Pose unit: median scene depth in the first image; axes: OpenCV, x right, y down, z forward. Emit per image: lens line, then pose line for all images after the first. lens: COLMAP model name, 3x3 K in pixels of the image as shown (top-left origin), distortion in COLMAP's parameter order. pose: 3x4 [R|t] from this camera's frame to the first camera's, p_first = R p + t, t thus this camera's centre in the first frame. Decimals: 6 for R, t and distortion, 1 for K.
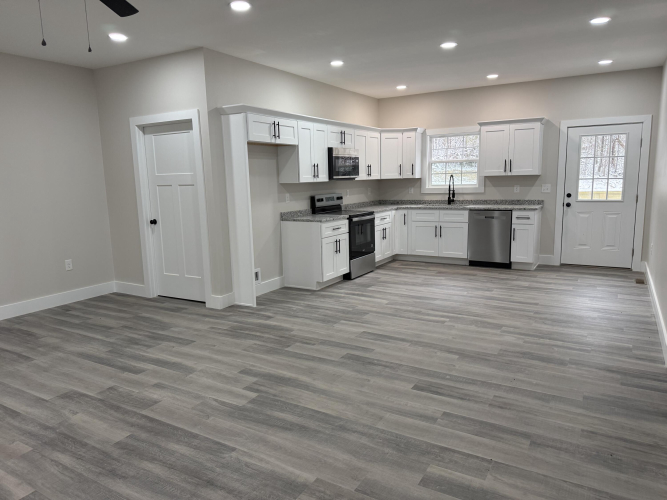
lens RADIAL K [[465.7, 0, 333.5], [0, 465.7, 250.0], [0, 0, 1]] dist [0.112519, -0.144115]
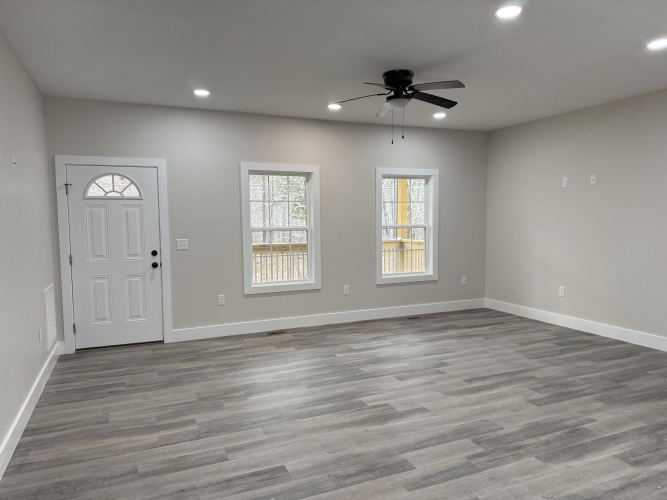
lens RADIAL K [[469.5, 0, 333.8], [0, 469.5, 251.6], [0, 0, 1]] dist [0.073776, -0.101039]
pose [[-0.576650, 0.087877, -0.812252, 0.429529], [-0.108498, 0.977155, 0.182745, -0.142178], [0.809755, 0.193508, -0.553942, 0.807851]]
